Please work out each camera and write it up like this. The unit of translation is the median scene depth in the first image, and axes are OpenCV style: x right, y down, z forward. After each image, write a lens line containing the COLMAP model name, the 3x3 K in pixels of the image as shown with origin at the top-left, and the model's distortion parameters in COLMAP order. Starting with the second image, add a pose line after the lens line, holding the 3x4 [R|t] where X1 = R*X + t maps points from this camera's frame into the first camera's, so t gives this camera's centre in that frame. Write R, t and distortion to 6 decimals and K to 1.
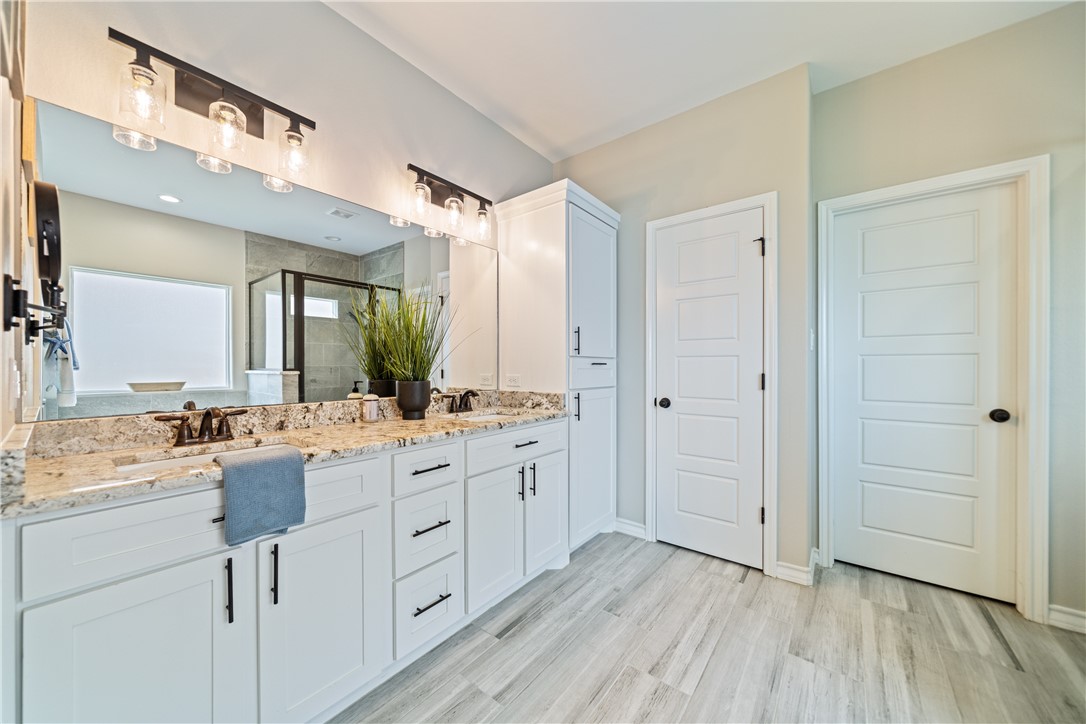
lens RADIAL K [[392.3, 0, 540.2], [0, 392.3, 366.9], [0, 0, 1]] dist [-0.002763, 0.000107]
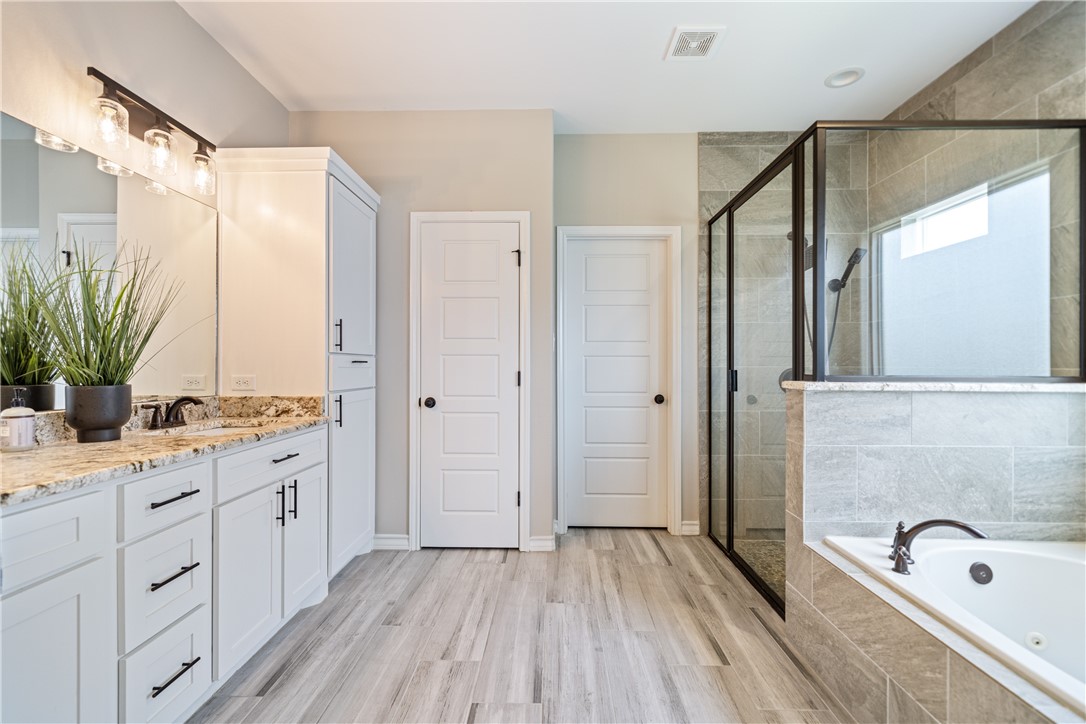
lens RADIAL K [[487.1, 0, 547.0], [0, 487.1, 361.1], [0, 0, 1]] dist [0.001373, -0.000107]
pose [[0.792419, 0.006121, 0.609947, -0.226879], [-0.000611, 0.999957, -0.009241, 0.000722], [-0.609977, 0.006950, 0.792389, -0.156707]]
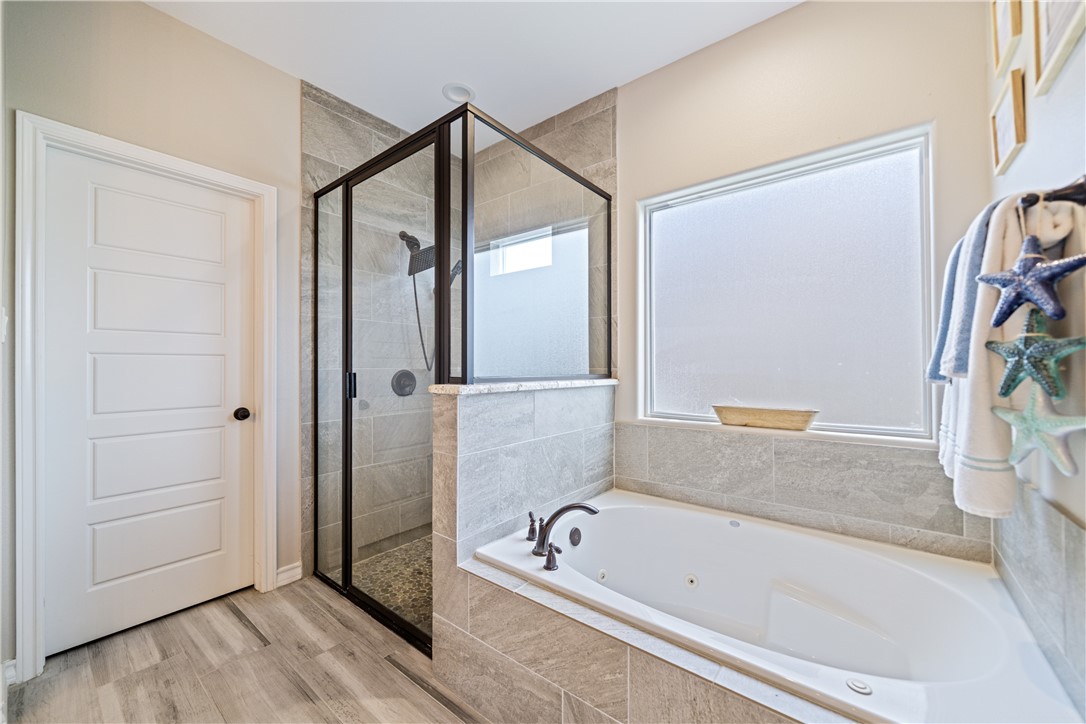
lens RADIAL K [[413.0, 0, 547.9], [0, 413.0, 363.2], [0, 0, 1]] dist [-0.002219, 0.000328]
pose [[-0.002871, 0.008055, 0.999963, 0.046986], [0.005223, 0.999954, -0.008040, -0.000031], [-0.999982, 0.005200, -0.002913, 0.154486]]
